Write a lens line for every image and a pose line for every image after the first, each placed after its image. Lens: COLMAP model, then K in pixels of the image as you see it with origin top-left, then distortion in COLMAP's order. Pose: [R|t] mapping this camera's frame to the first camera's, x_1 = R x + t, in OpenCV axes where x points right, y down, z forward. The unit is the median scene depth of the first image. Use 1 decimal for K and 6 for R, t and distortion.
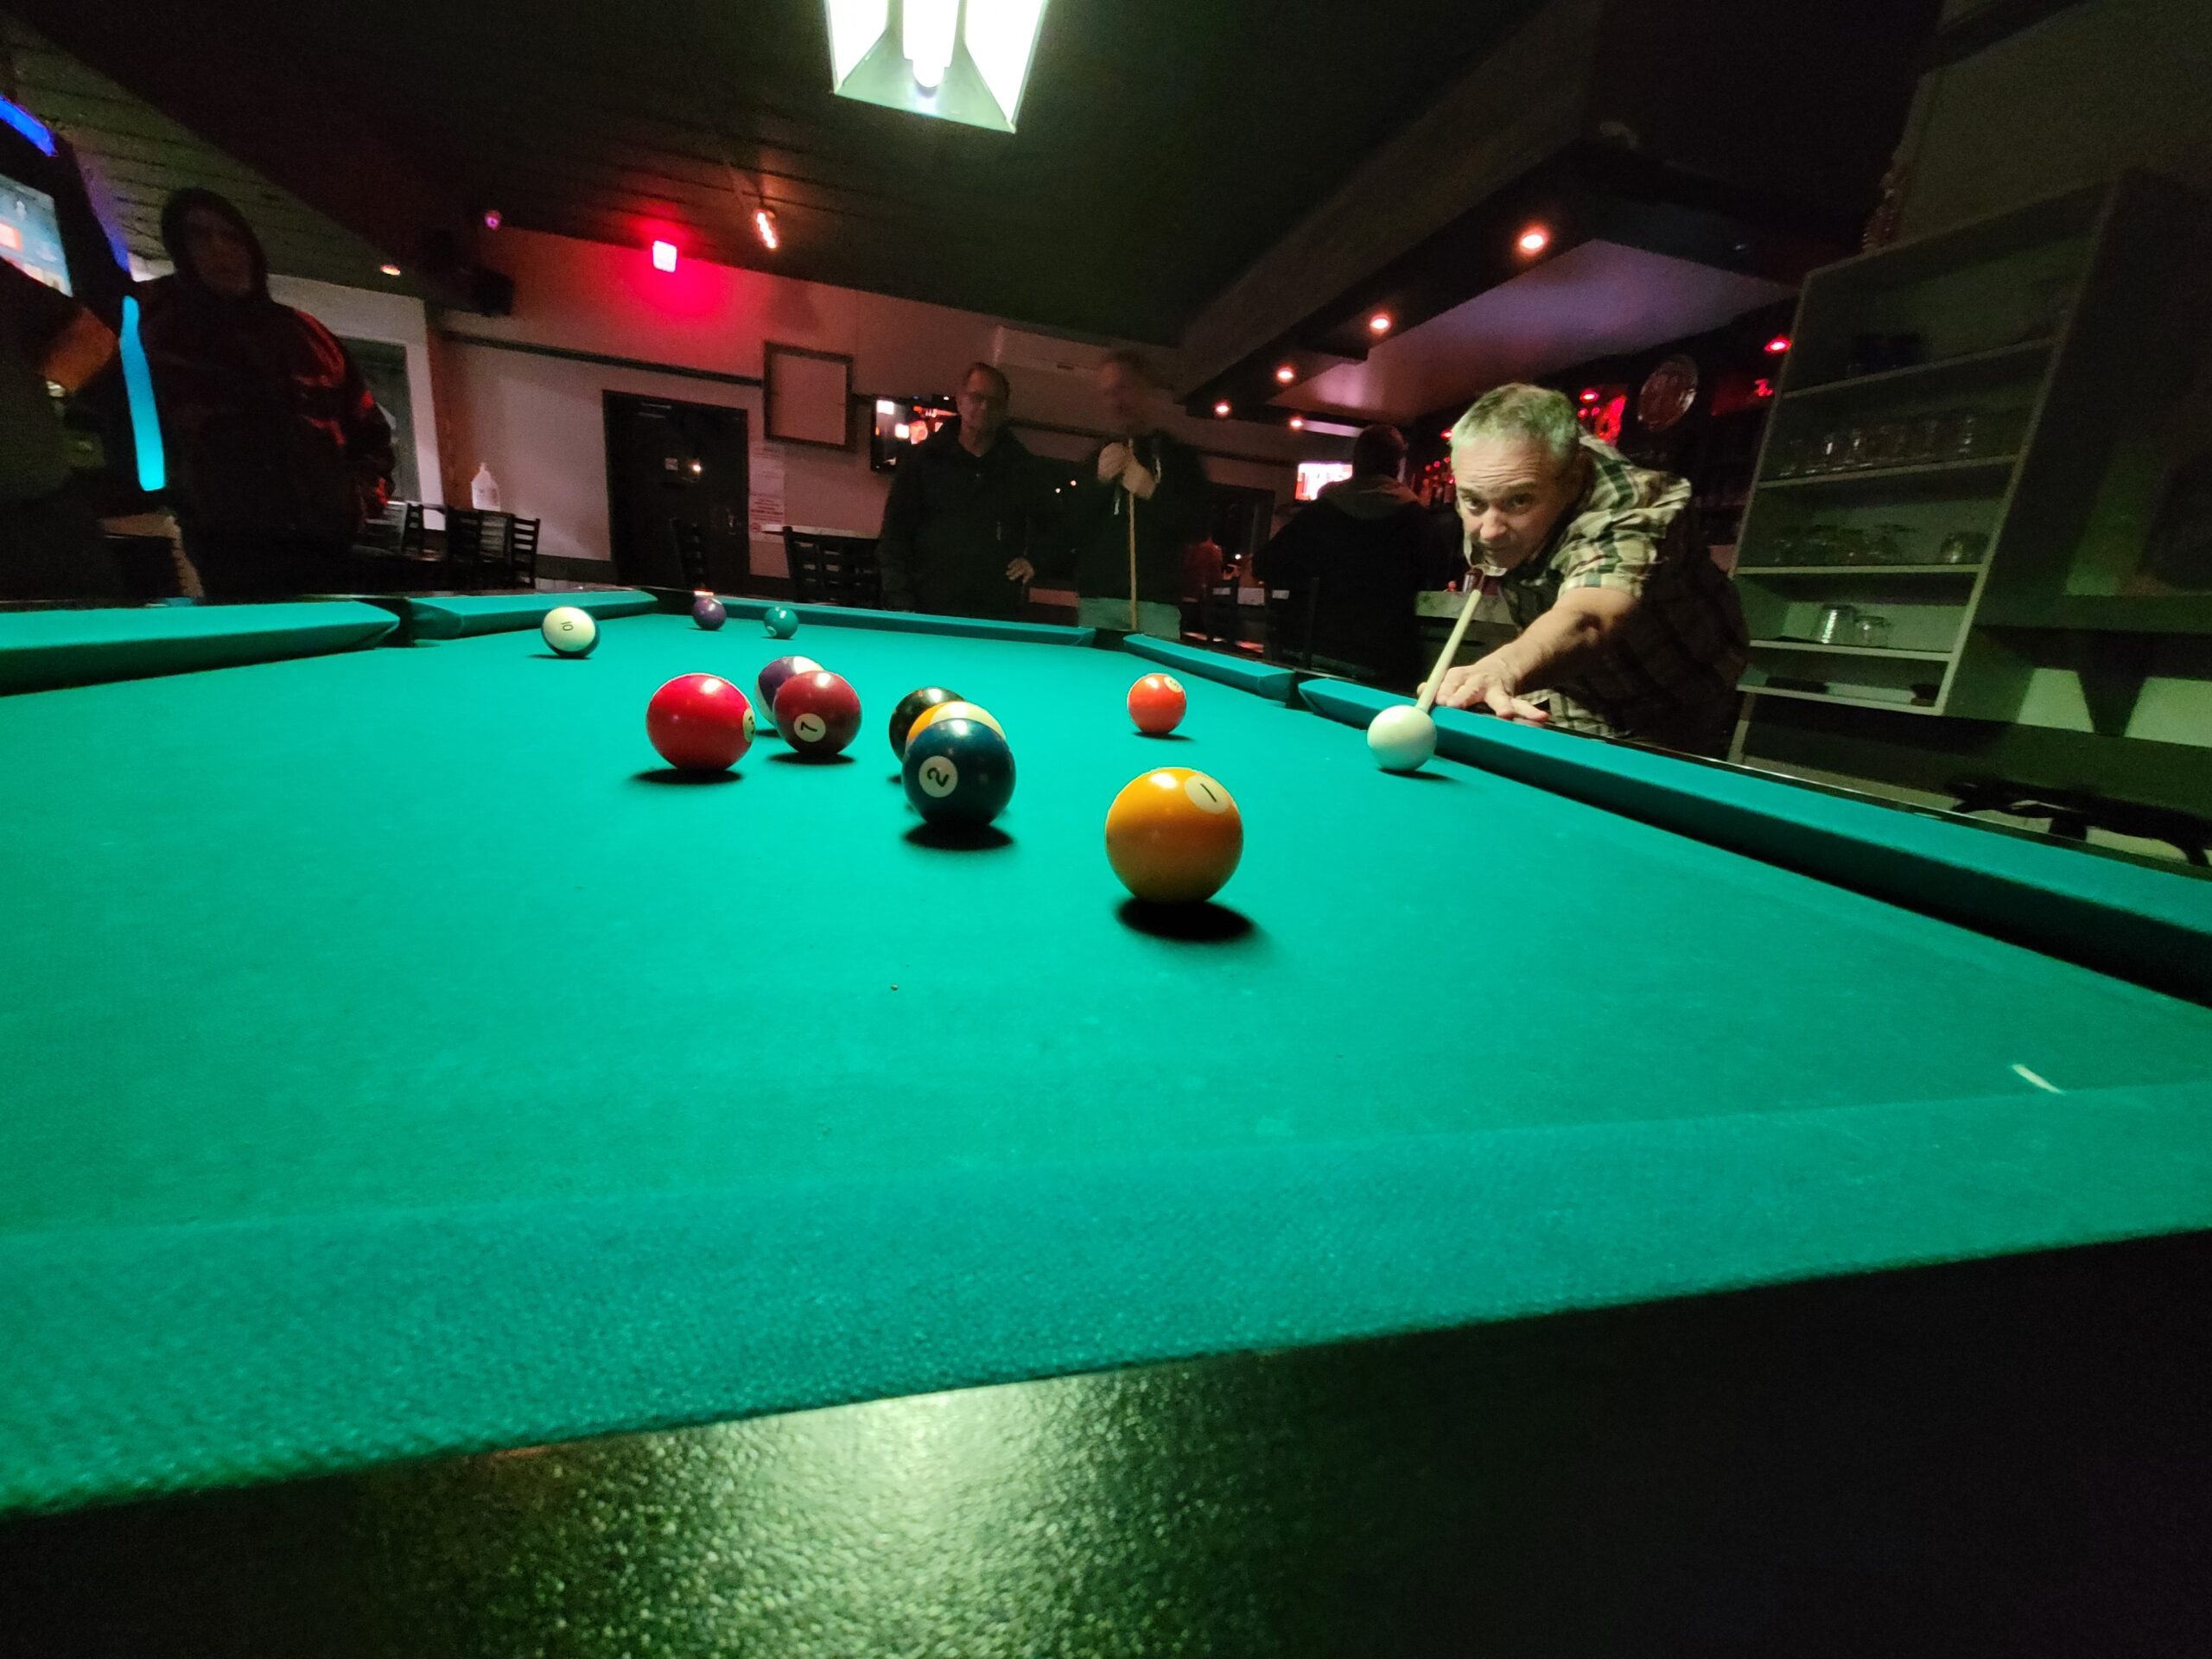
lens RADIAL K [[865.3, 0, 1116.8], [0, 865.3, 835.0], [0, 0, 1]] dist [0.001968, 0.000267]
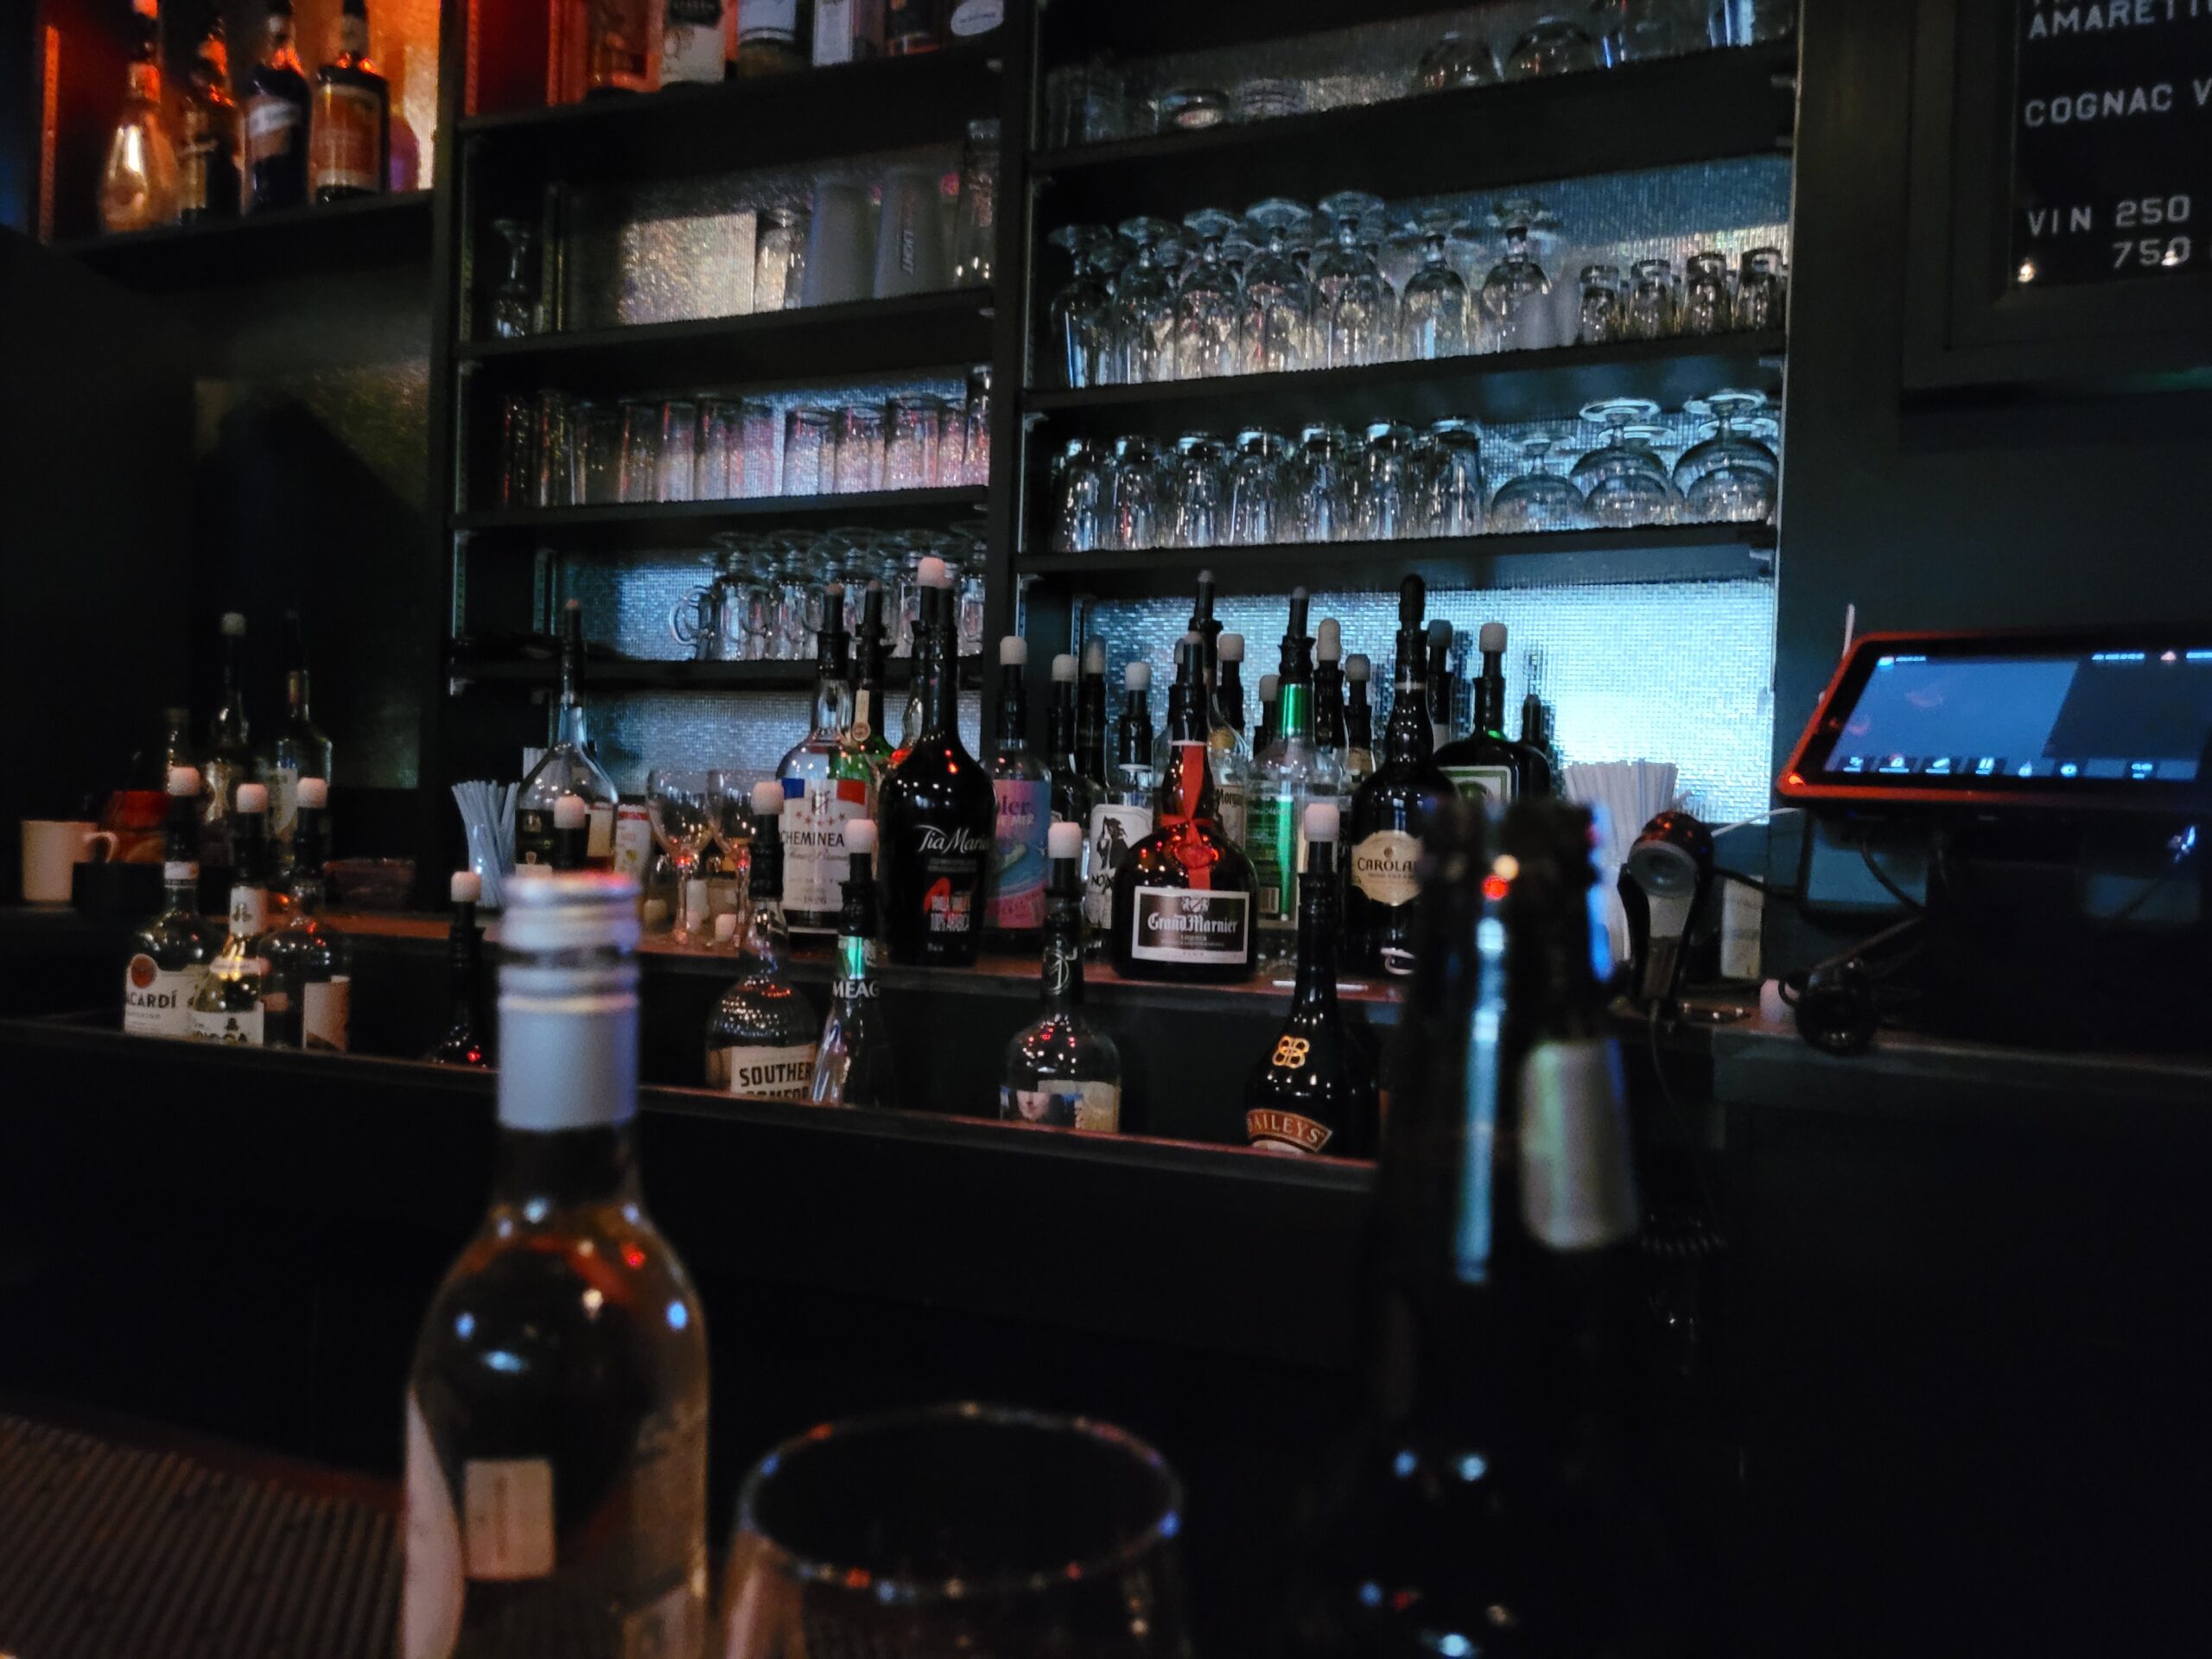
lens RADIAL K [[1673.6, 0, 1120.8], [0, 1673.6, 844.4], [0, 0, 1]] dist [0.021468, 0.005939]
pose [[0.611266, -0.076651, 0.787704, 0.216970], [0.226166, 0.970711, -0.081048, -0.211957], [-0.758421, 0.227693, 0.610699, 0.725326]]
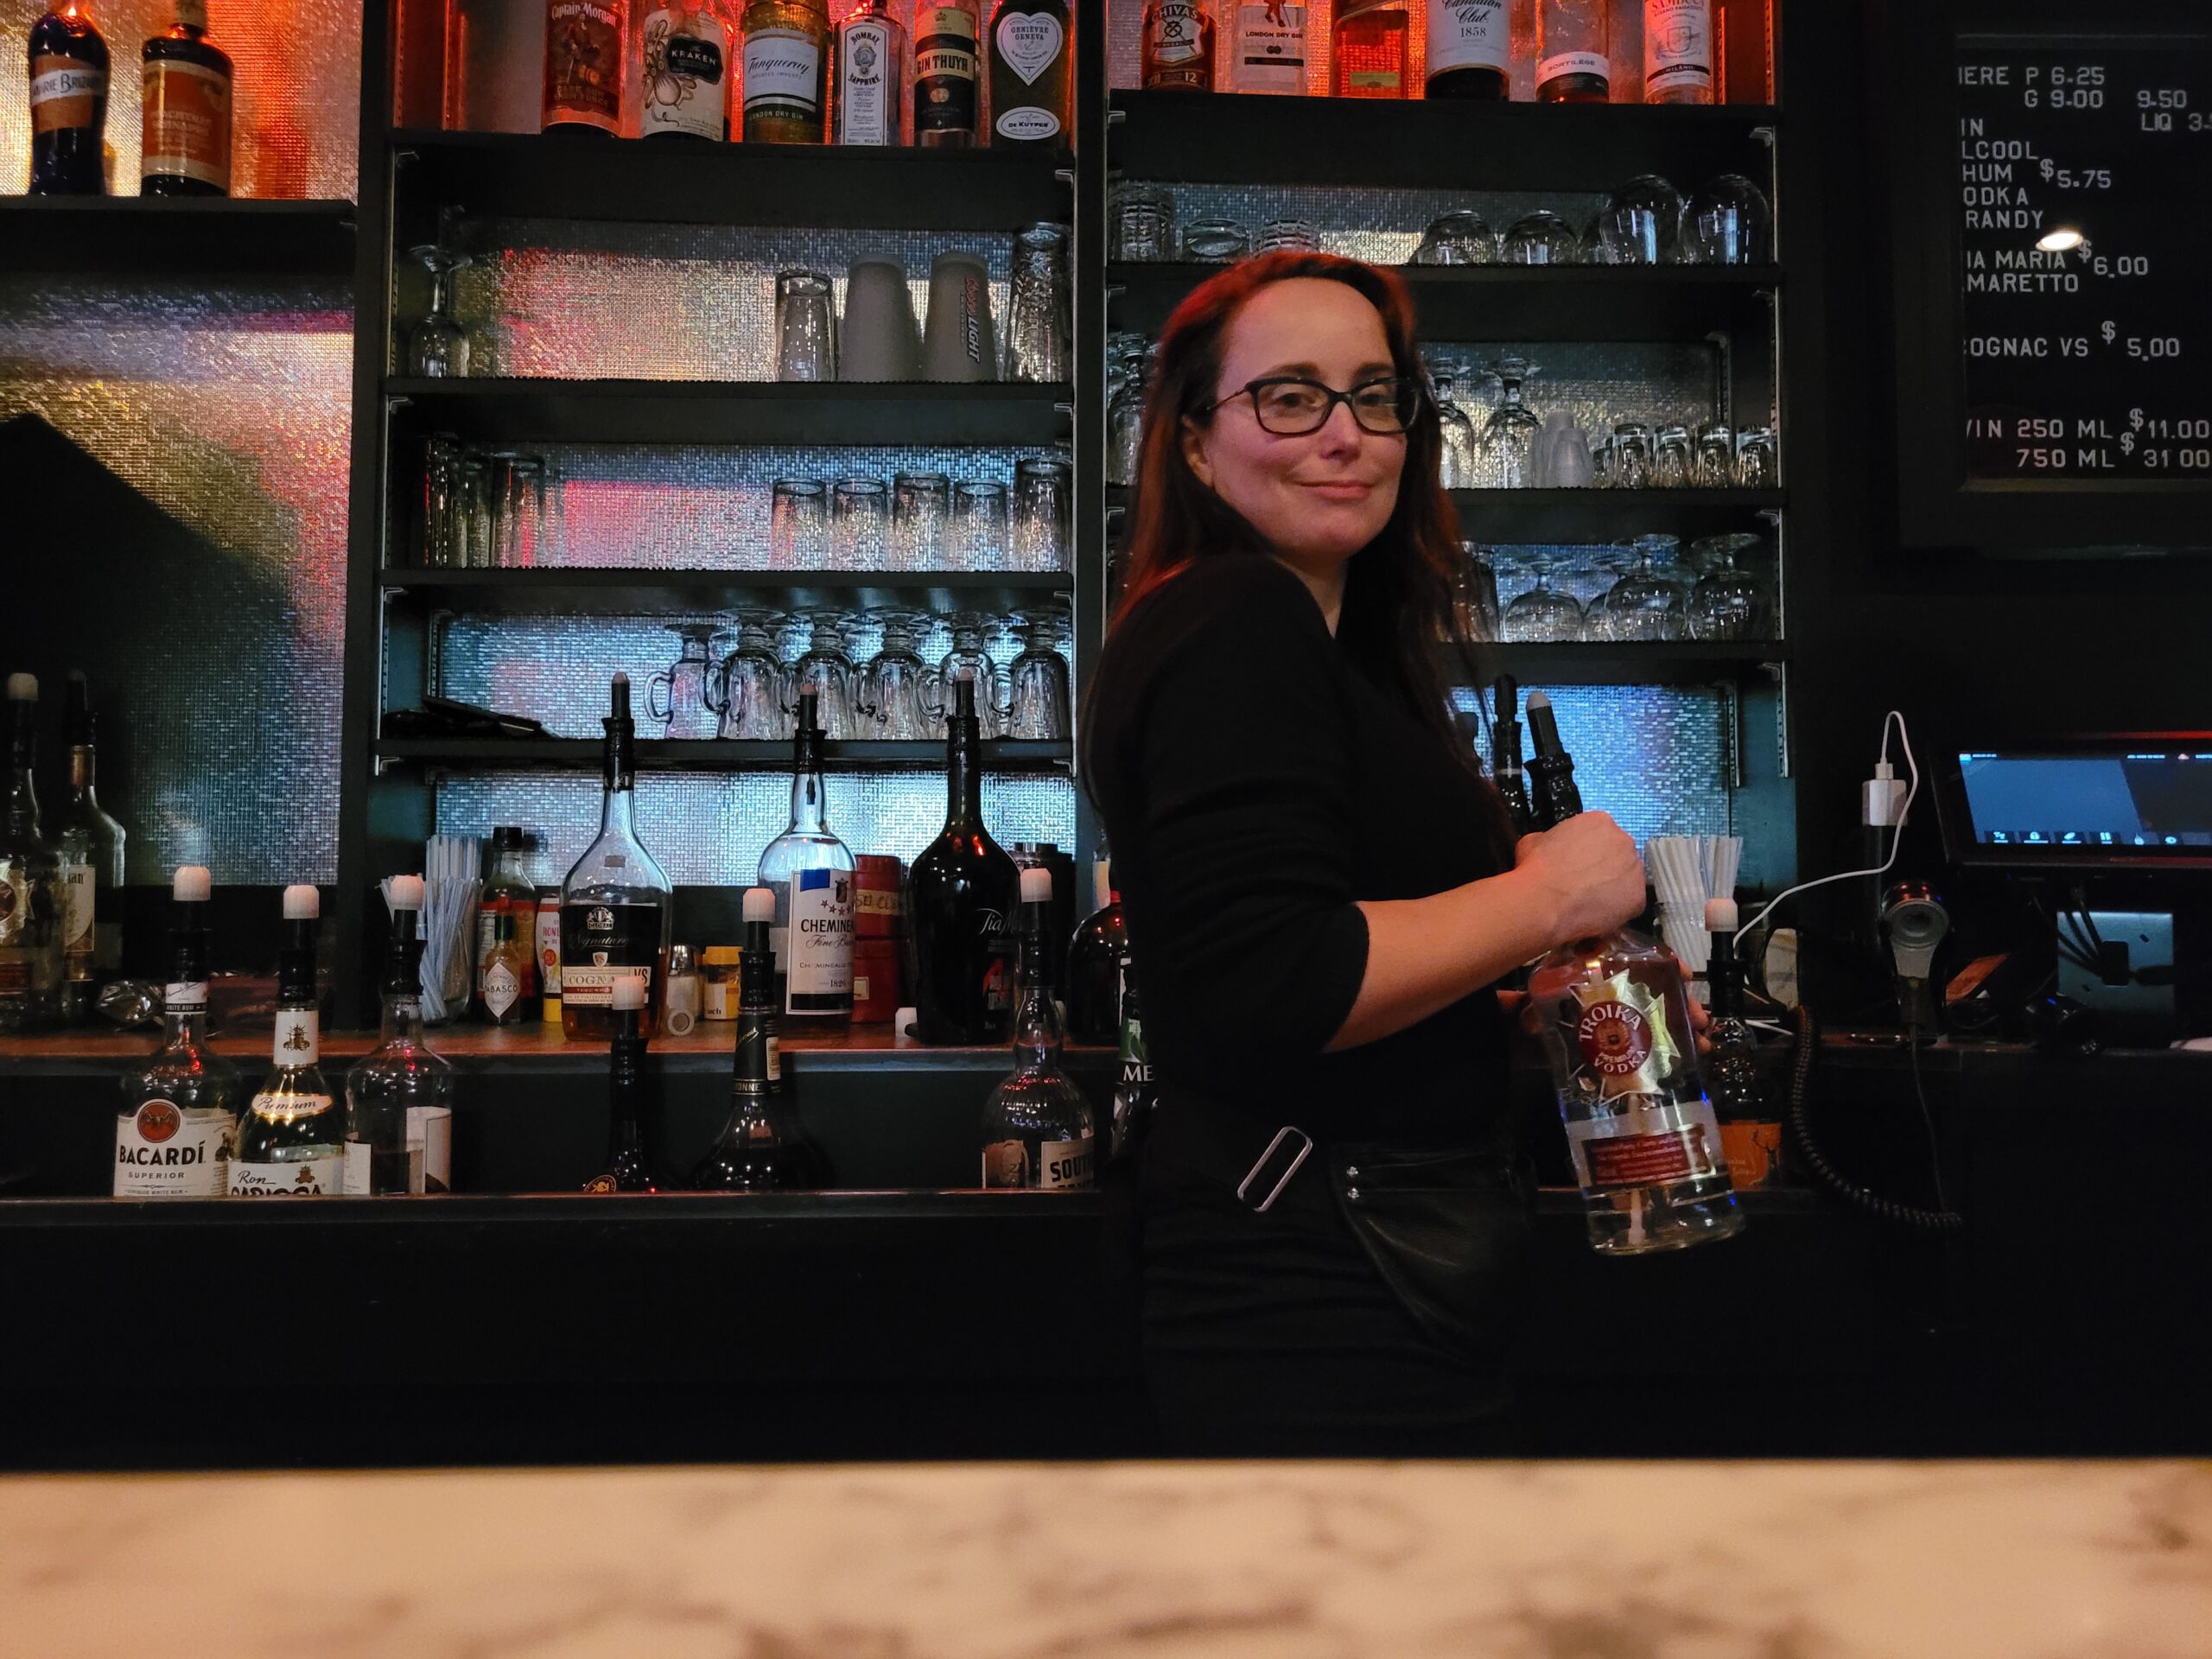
lens RADIAL K [[1633.6, 0, 1106.0], [0, 1633.6, 829.5], [0, 0, 1]] dist [0.021030, -0.005727]
pose [[0.234450, -0.047474, 0.970968, 0.164984], [0.271394, 0.962291, -0.018481, -0.243171], [-0.933476, 0.267848, 0.238493, 0.821224]]
